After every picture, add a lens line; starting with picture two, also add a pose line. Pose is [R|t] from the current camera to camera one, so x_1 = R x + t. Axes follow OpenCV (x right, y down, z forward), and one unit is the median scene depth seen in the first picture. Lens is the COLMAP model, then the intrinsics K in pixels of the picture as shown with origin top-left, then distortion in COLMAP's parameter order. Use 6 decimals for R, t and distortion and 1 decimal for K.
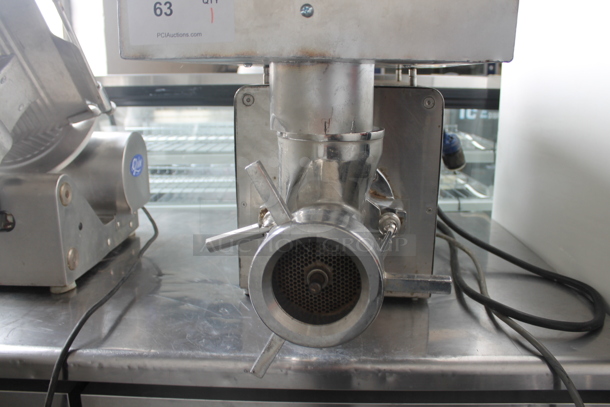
lens RADIAL K [[523.7, 0, 305.0], [0, 523.7, 203.5], [0, 0, 1]] dist [-0.214981, 0.293113]
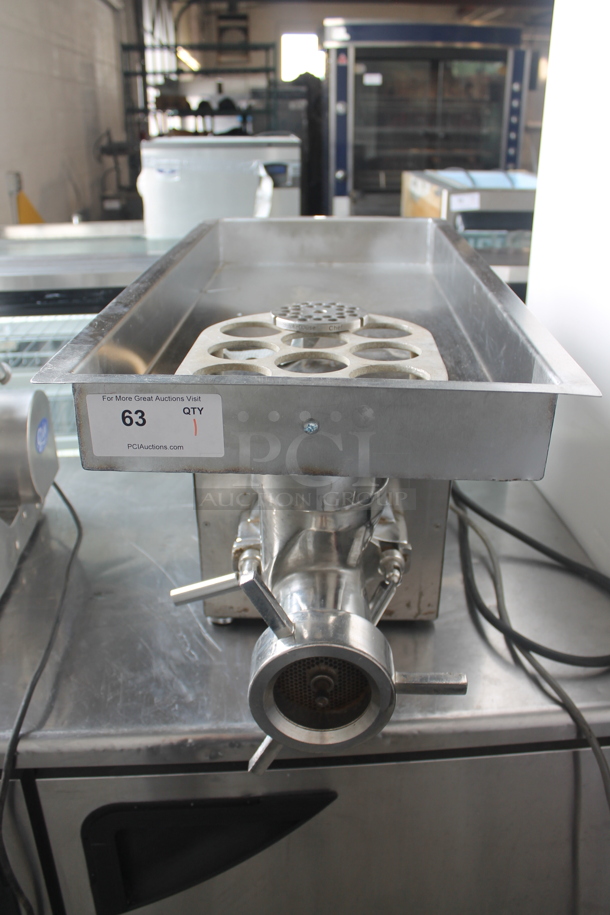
lens RADIAL K [[796.3, 0, 305.0], [0, 796.3, 457.5], [0, 0, 1]] dist [-0.184027, 0.158377]
pose [[0.995171, -0.045602, 0.086918, -0.083427], [0.027537, 0.979674, 0.198699, -0.402793], [-0.094212, -0.195346, 0.976199, -0.205818]]
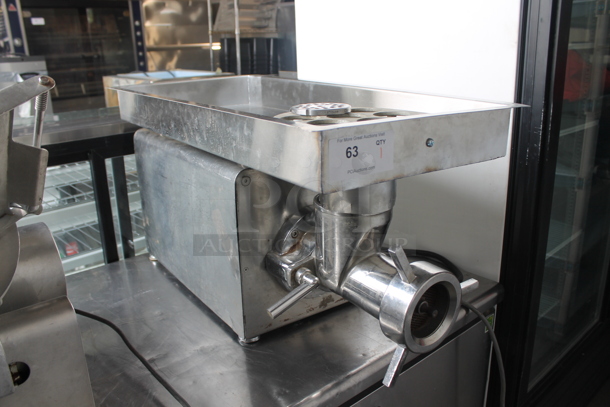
lens RADIAL K [[530.9, 0, 305.0], [0, 530.9, 203.5], [0, 0, 1]] dist [-0.184027, 0.158377]
pose [[0.726317, -0.216446, 0.652391, -0.890770], [0.174605, 0.976092, 0.129451, -0.319236], [-0.664813, 0.019888, 0.746745, 0.065187]]
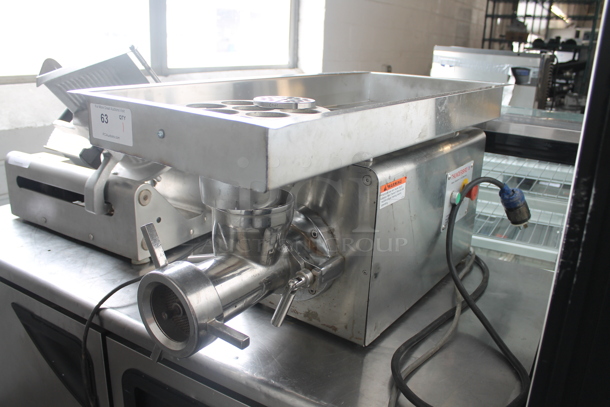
lens RADIAL K [[523.7, 0, 305.0], [0, 523.7, 203.5], [0, 0, 1]] dist [-0.214981, 0.293113]
pose [[0.862817, 0.181065, -0.471978, 0.729114], [-0.147946, 0.983219, 0.106734, -0.273091], [0.483383, -0.022265, 0.875126, -0.048966]]
